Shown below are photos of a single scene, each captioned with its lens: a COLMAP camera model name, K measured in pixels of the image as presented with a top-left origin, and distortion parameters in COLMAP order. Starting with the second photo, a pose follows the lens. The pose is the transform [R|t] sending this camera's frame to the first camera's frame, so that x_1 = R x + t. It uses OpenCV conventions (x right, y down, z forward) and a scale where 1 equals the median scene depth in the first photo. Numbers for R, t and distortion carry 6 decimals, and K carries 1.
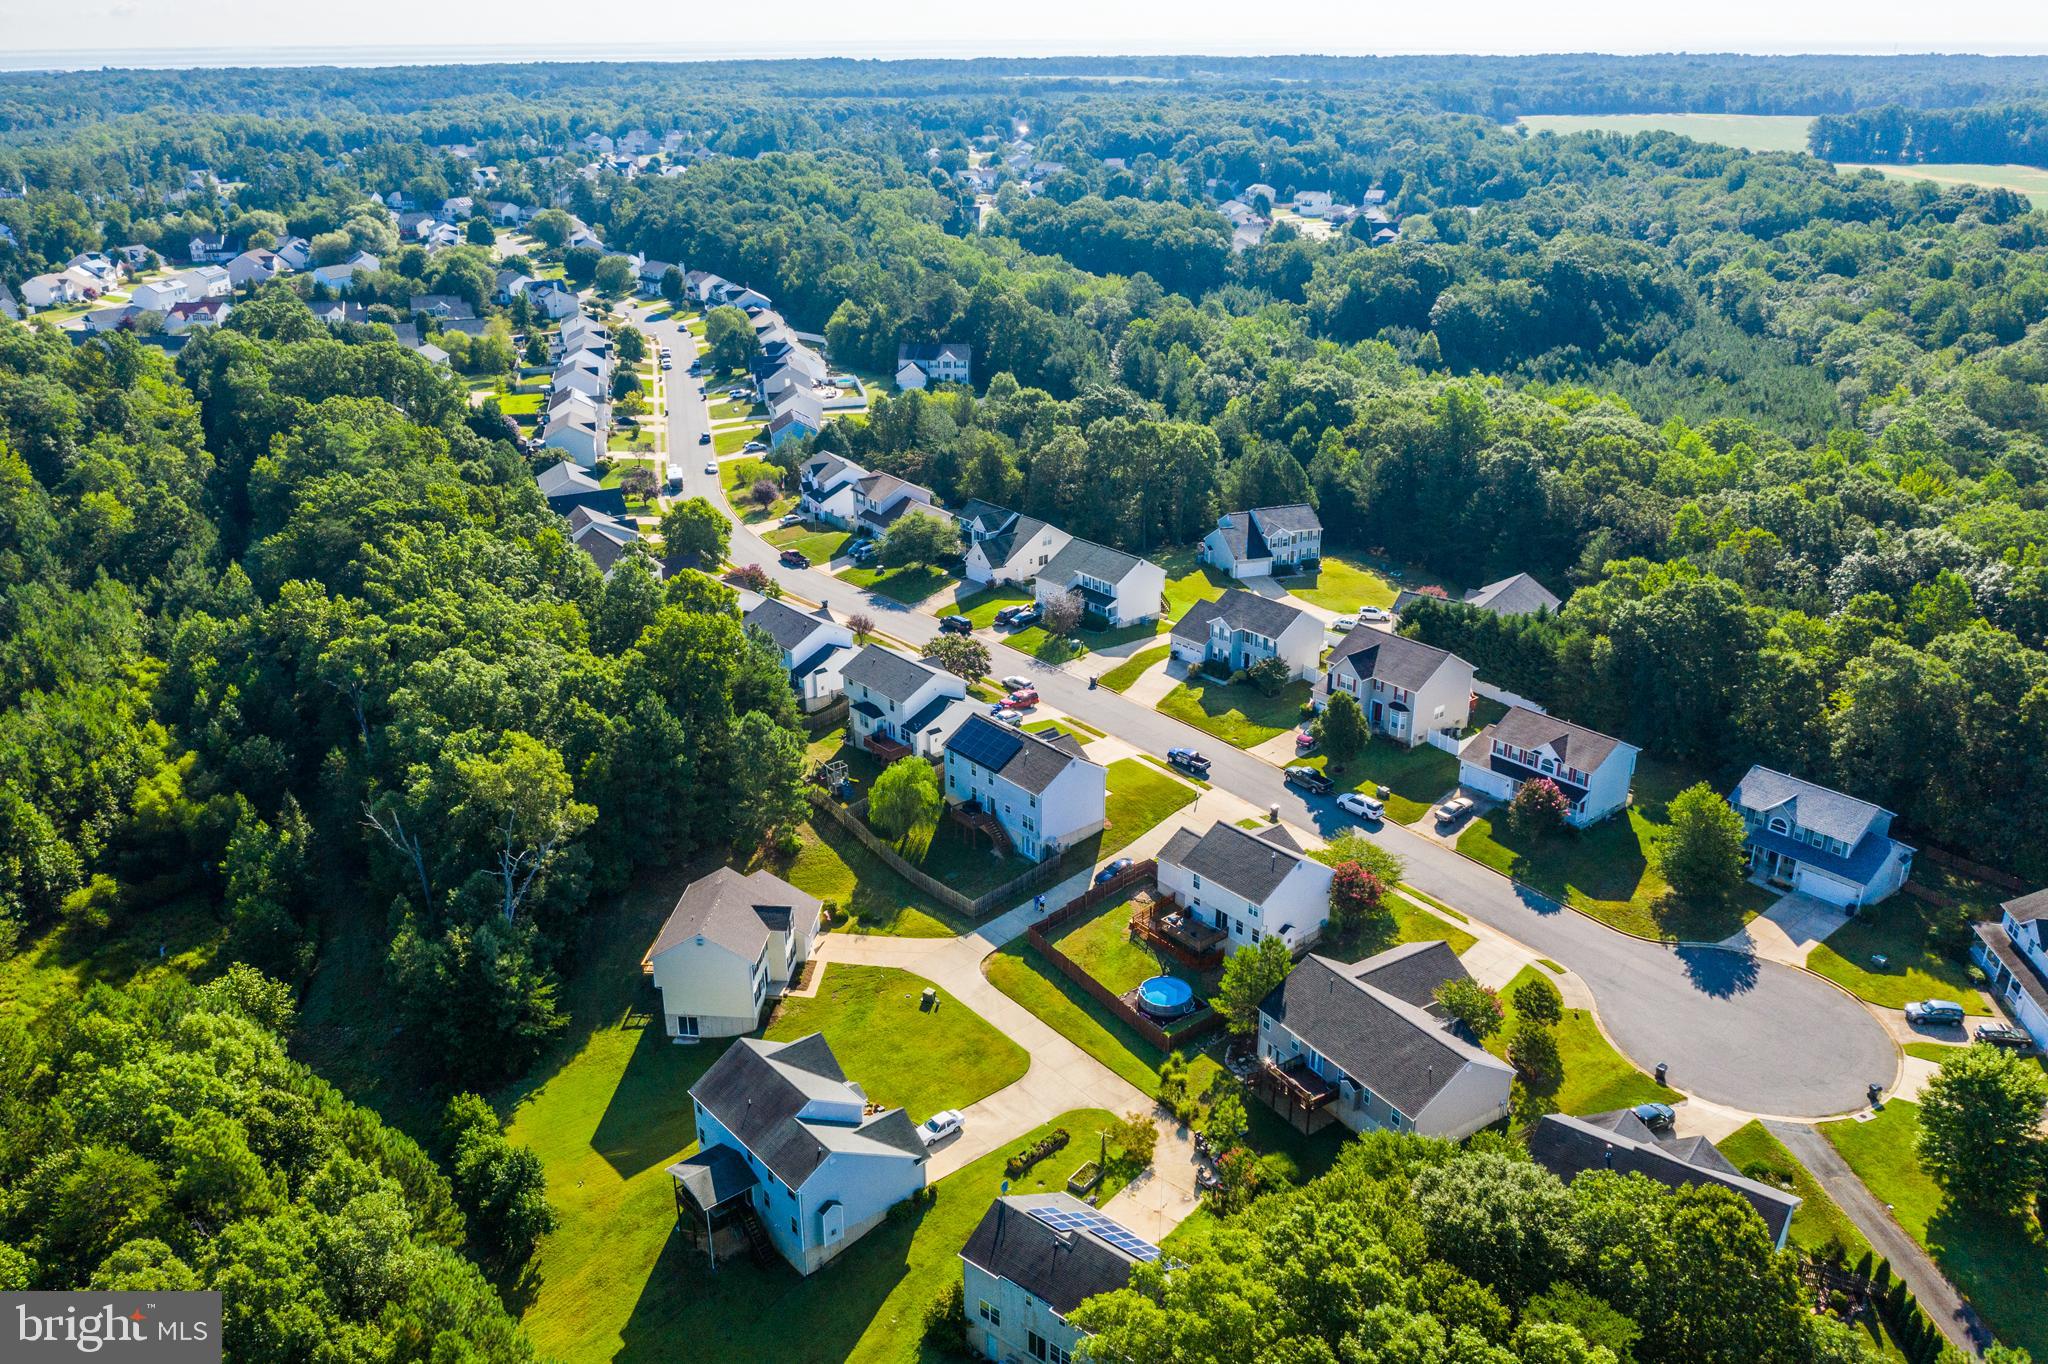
lens RADIAL K [[1595.8, 0, 1024.0], [0, 1595.8, 682.0], [0, 0, 1]] dist [0.002491, -0.001083]
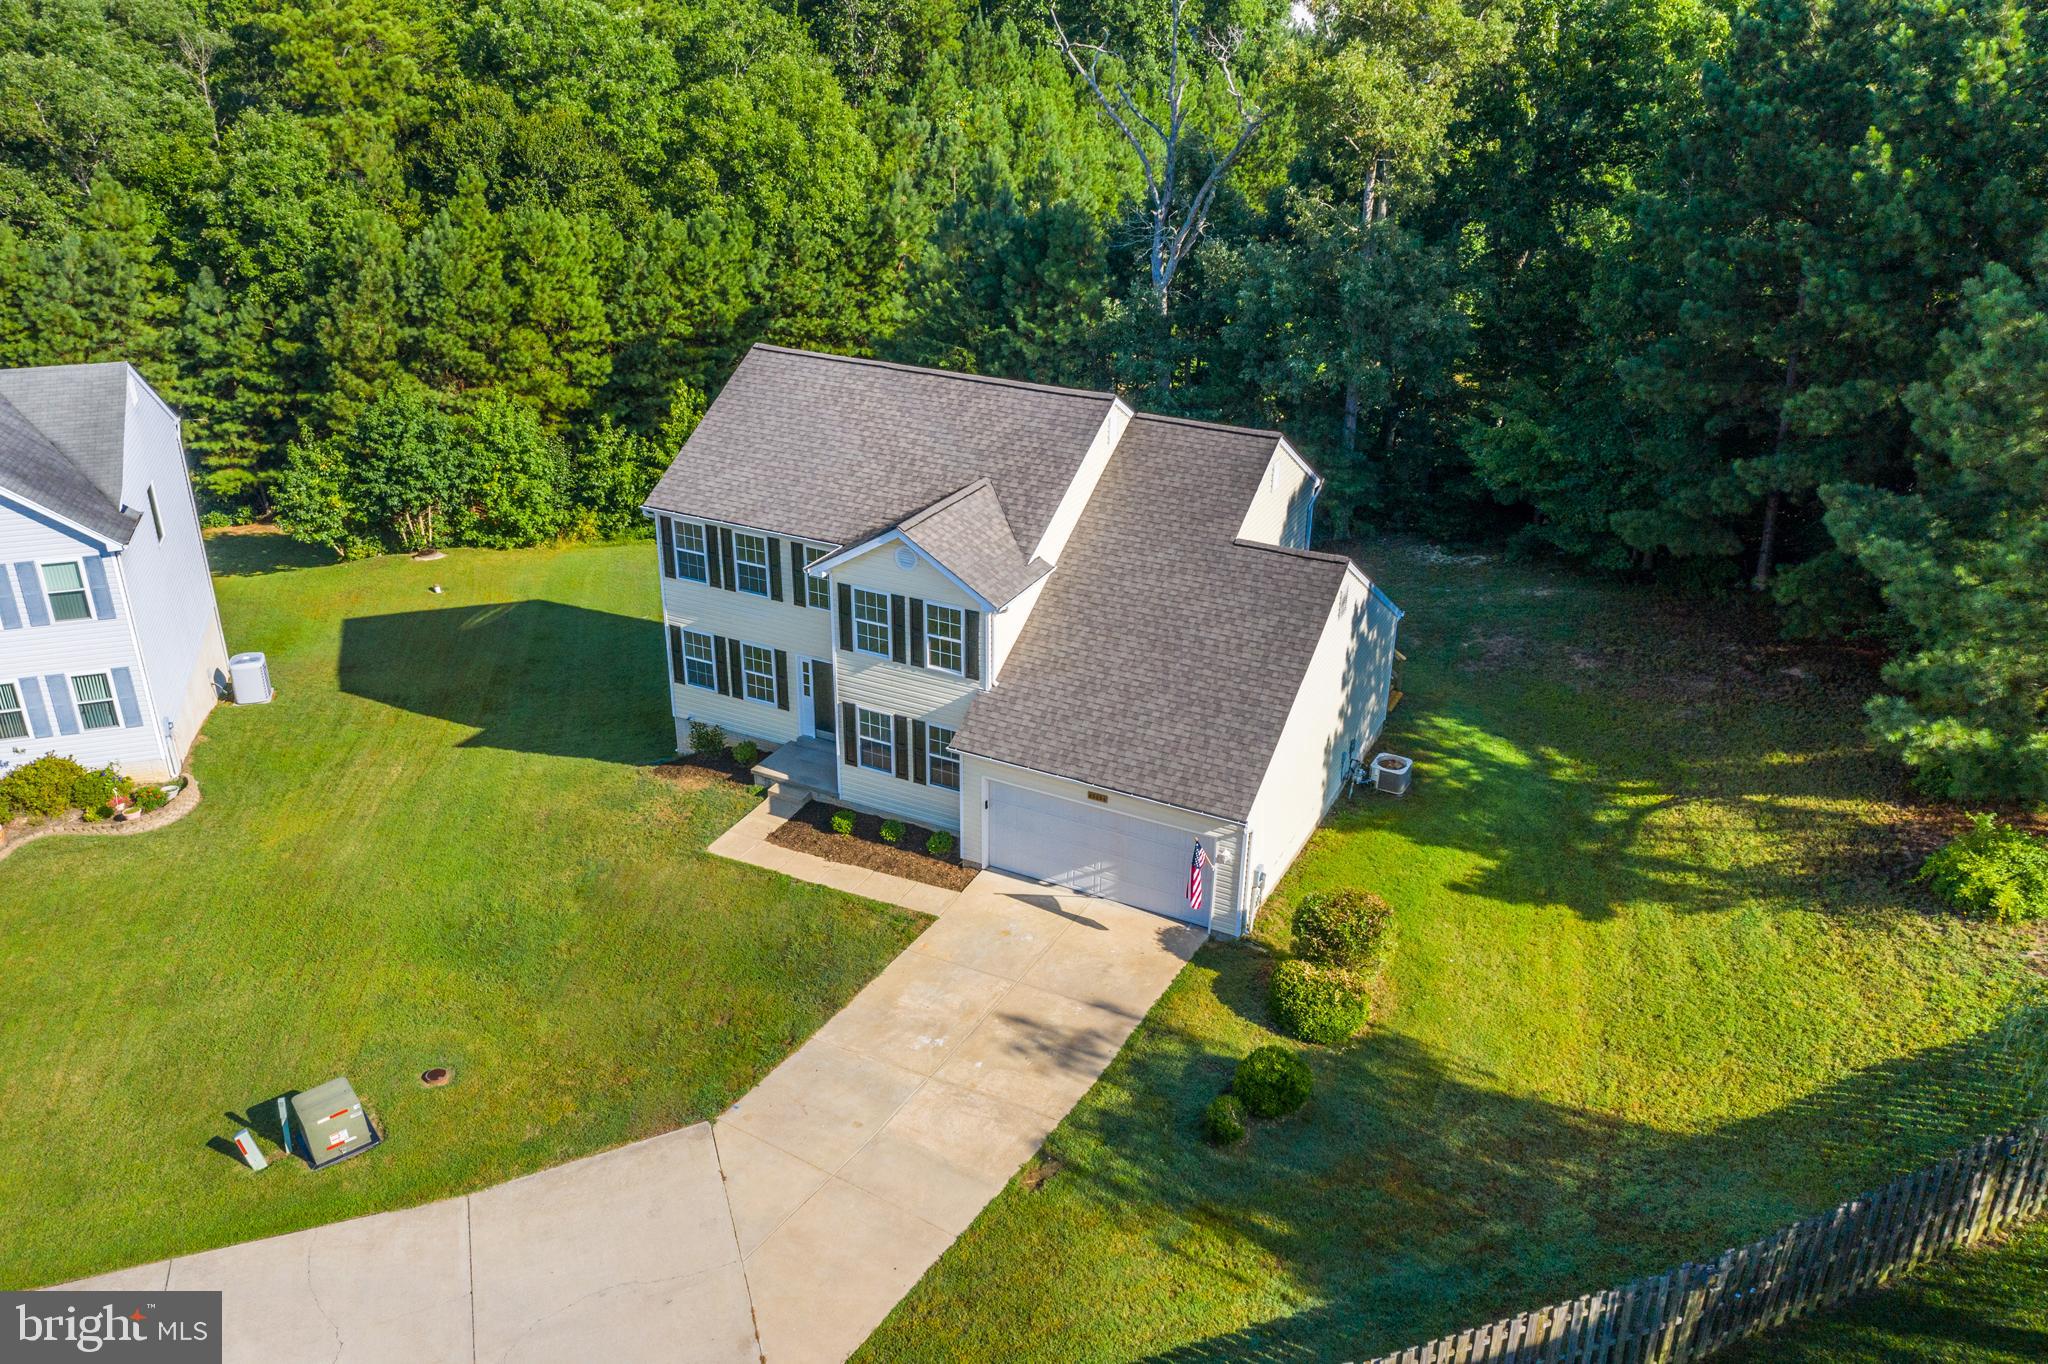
lens RADIAL K [[1607.5, 0, 1029.5], [0, 1607.5, 691.5], [0, 0, 1]] dist [-0.011697, -0.002578]
pose [[-0.366773, 0.397652, -0.841041, 0.044422], [-0.359779, 0.773074, 0.522413, 0.033270], [0.857926, 0.494196, -0.140477, 1.041453]]
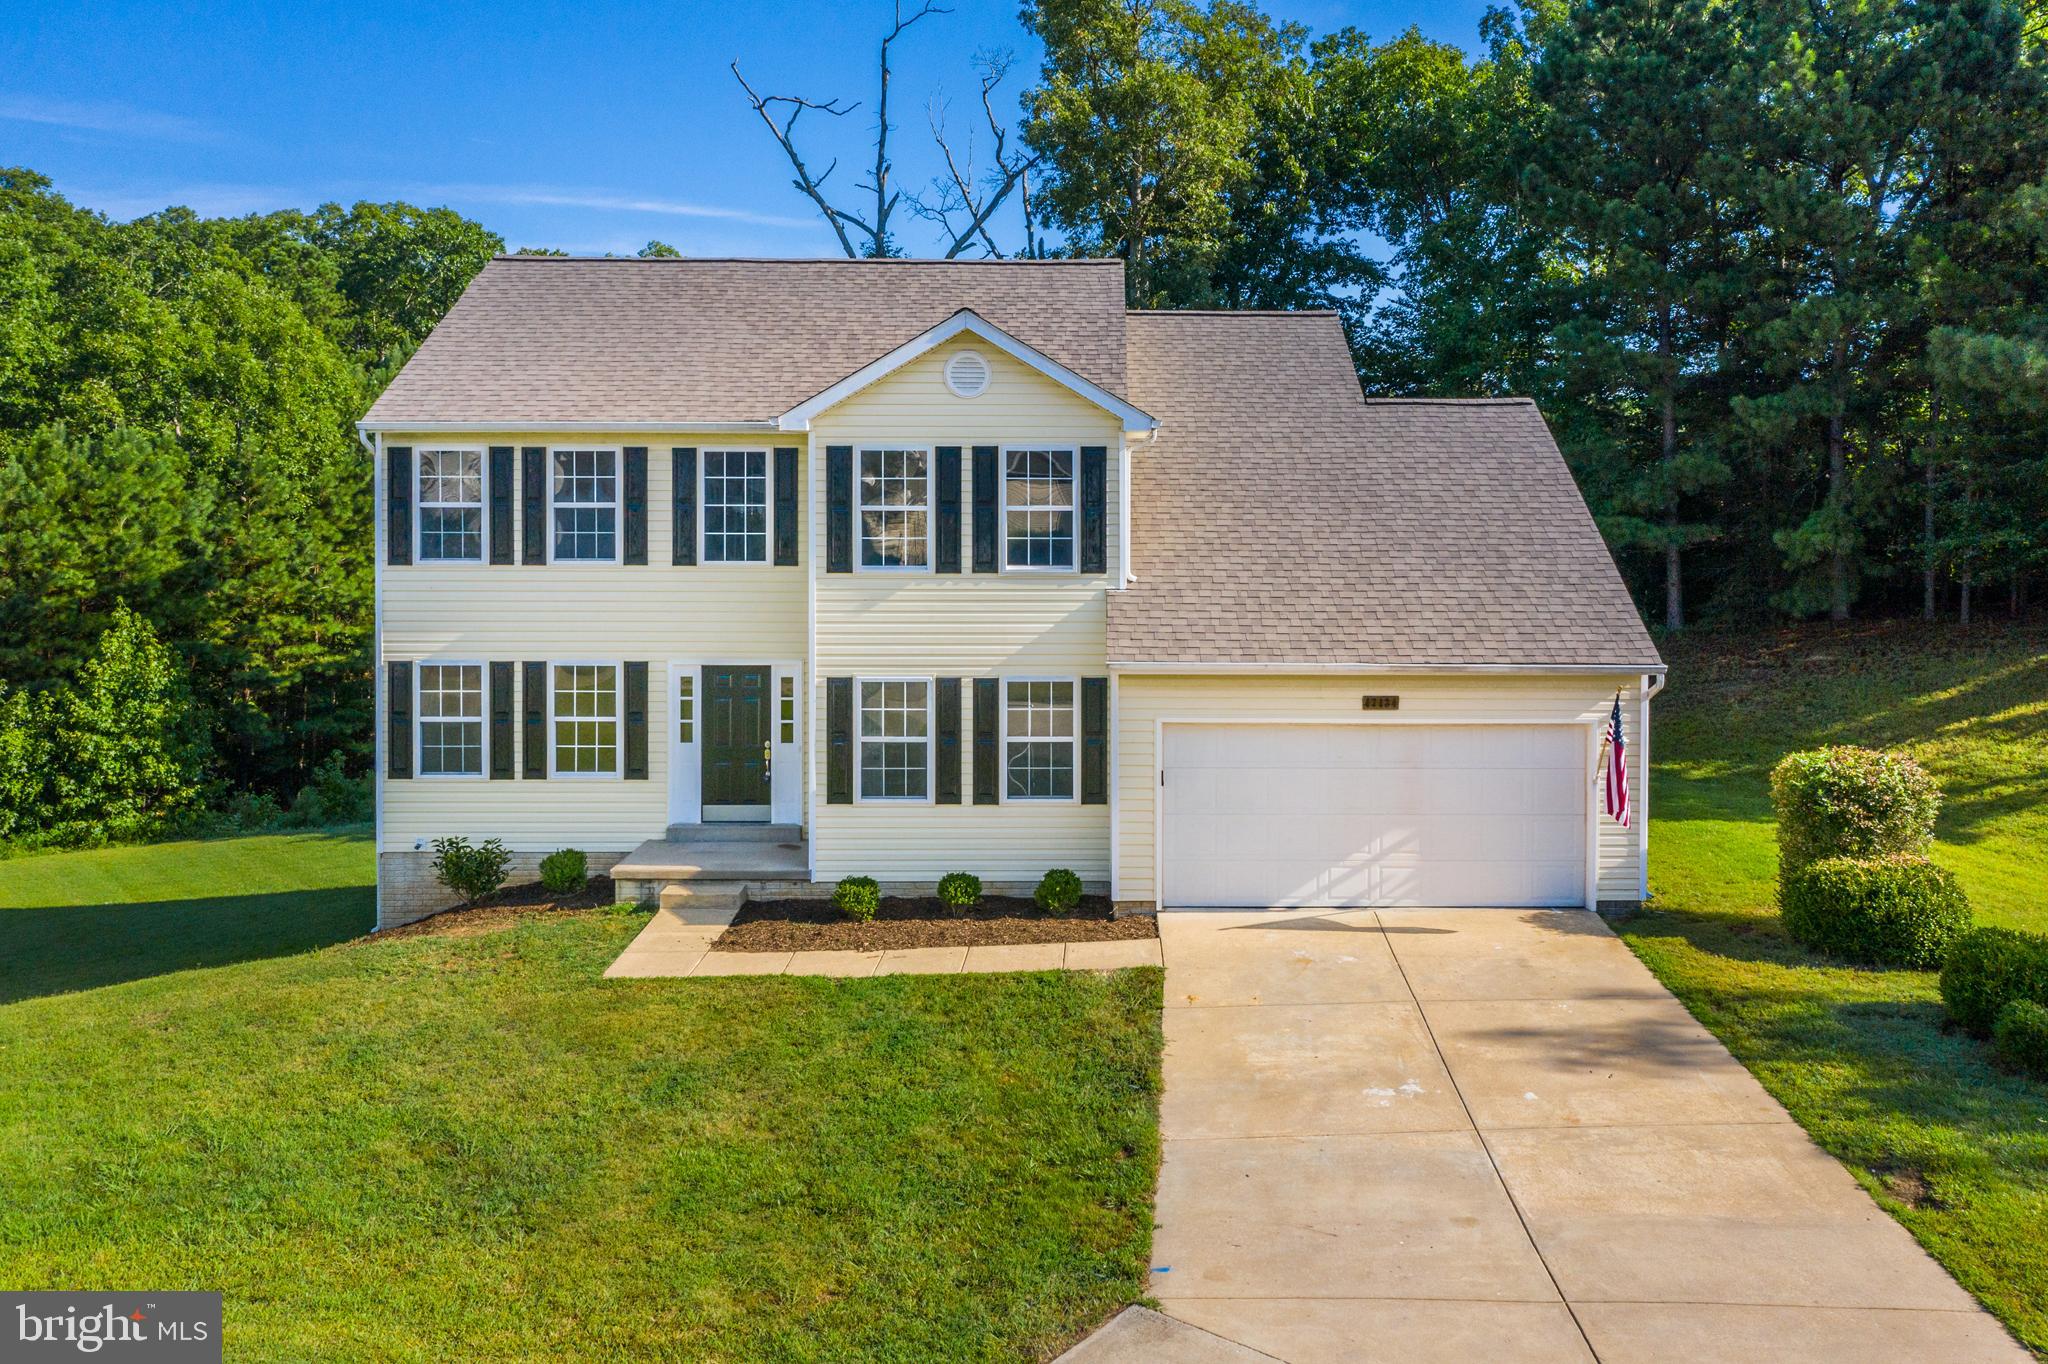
lens RADIAL K [[1652.3, 0, 1137.4], [0, 1652.3, 517.4], [0, 0, 1]] dist [-0.013336, 0.001667]
pose [[0.113593, 0.014738, -0.993418, -0.008546], [-0.373906, 0.927013, -0.029001, 0.151985], [0.920484, 0.374739, 0.110813, 0.988119]]
